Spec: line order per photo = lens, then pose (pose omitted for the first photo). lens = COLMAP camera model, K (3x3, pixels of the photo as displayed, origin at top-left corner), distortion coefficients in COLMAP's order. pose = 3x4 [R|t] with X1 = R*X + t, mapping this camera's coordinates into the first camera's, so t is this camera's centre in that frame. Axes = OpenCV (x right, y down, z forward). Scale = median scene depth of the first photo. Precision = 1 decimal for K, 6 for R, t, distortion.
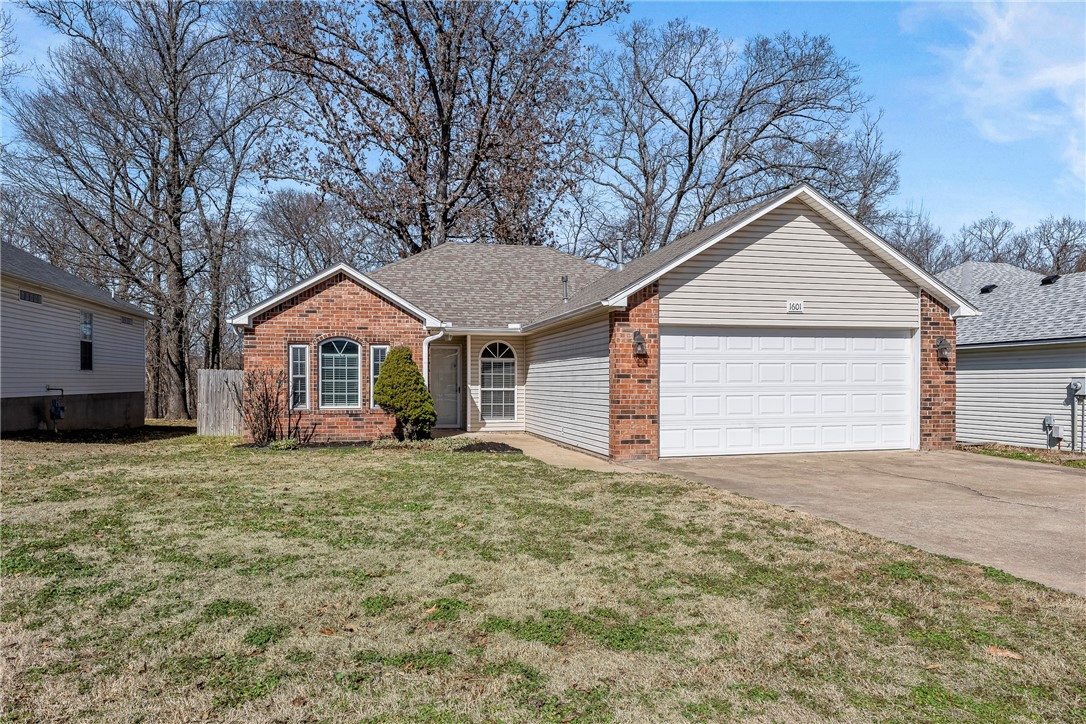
lens RADIAL K [[602.7, 0, 512.2], [0, 602.7, 394.8], [0, 0, 1]] dist [-0.000292, -0.001791]
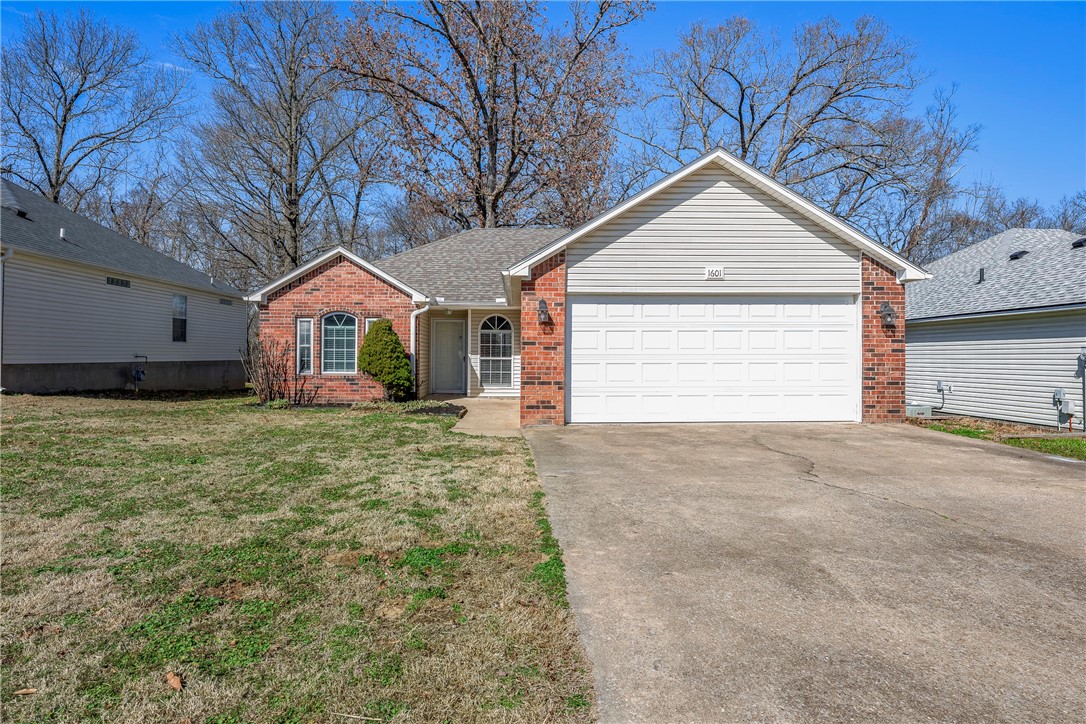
lens RADIAL K [[528.0, 0, 543.1], [0, 528.0, 357.4], [0, 0, 1]] dist [-0.001715, 0.000048]
pose [[0.985448, 0.003967, -0.169930, 0.266862], [-0.007265, 0.999797, -0.018793, 0.007288], [0.169821, 0.019754, 0.985277, 0.082509]]
